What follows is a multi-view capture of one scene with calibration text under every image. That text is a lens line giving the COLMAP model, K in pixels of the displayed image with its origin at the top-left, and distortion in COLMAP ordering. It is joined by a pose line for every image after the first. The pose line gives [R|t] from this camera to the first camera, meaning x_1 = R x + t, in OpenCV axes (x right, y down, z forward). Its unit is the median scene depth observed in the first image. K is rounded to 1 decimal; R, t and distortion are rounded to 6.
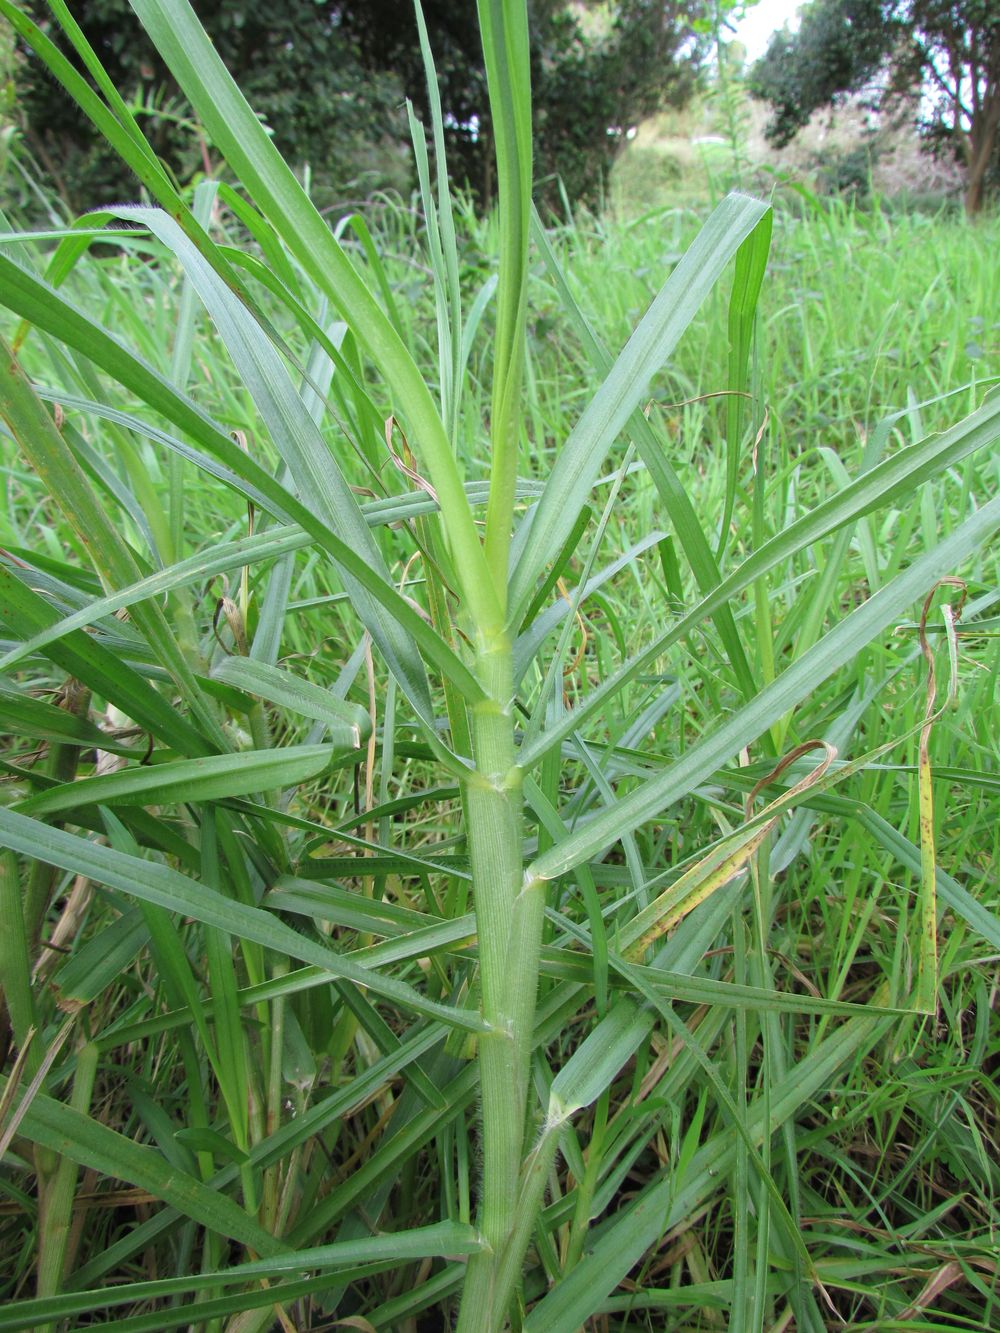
lens RADIAL K [[956.8, 0, 496.9], [0, 956.8, 662.7], [0, 0, 1]] dist [-0.021464, -0.003500]
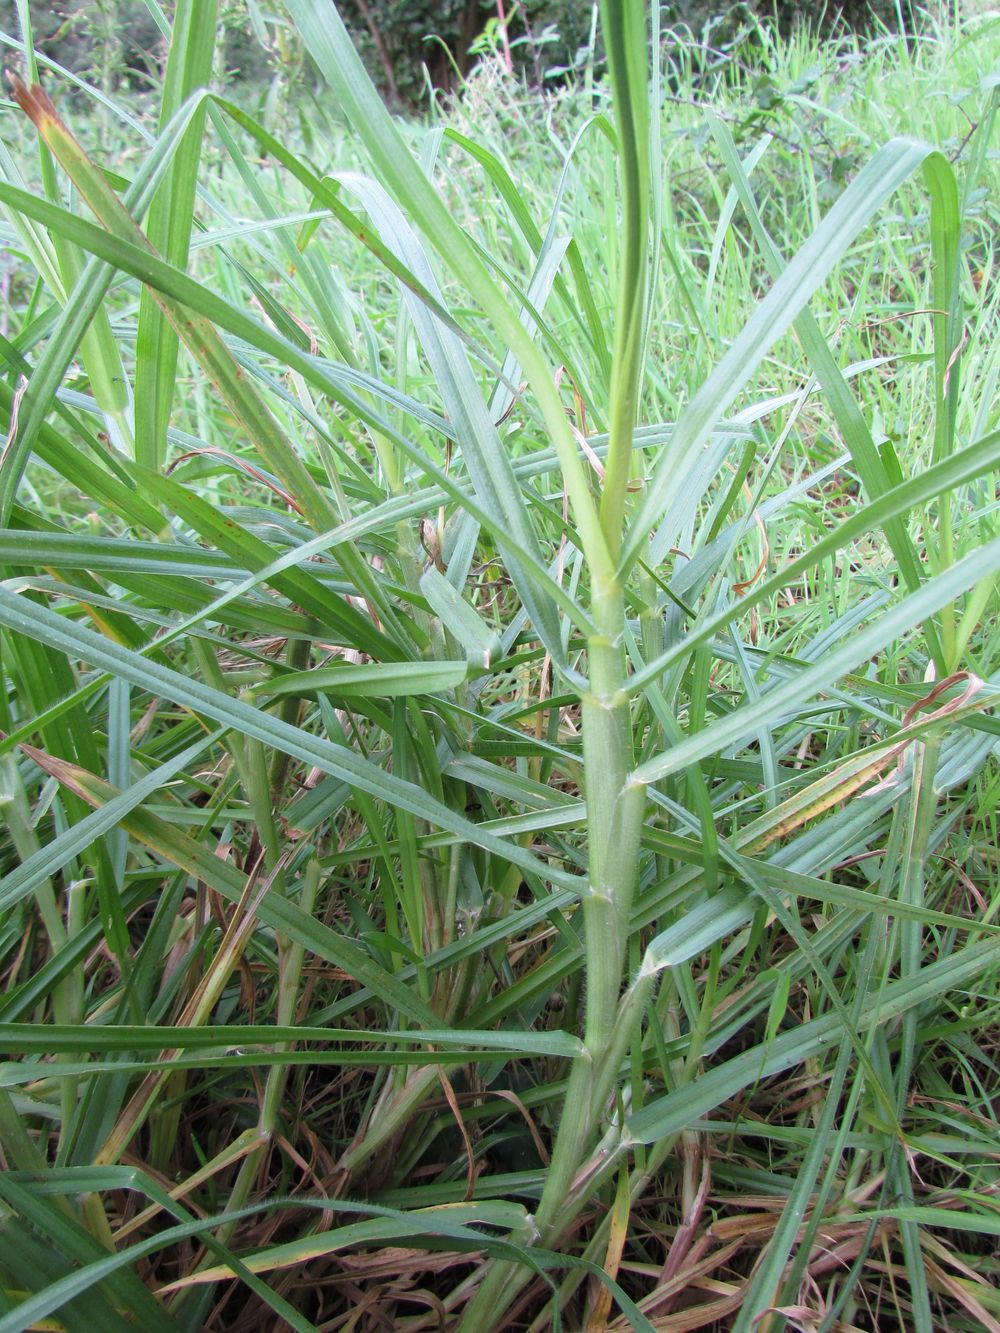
lens RADIAL K [[971.8, 0, 500.0], [0, 971.8, 666.5], [0, 0, 1]] dist [-0.025766, -0.001421]
pose [[0.953175, 0.075951, -0.292726, 0.189003], [-0.028563, 0.986232, 0.162882, -0.095296], [0.301067, -0.146894, 0.942221, -0.162771]]
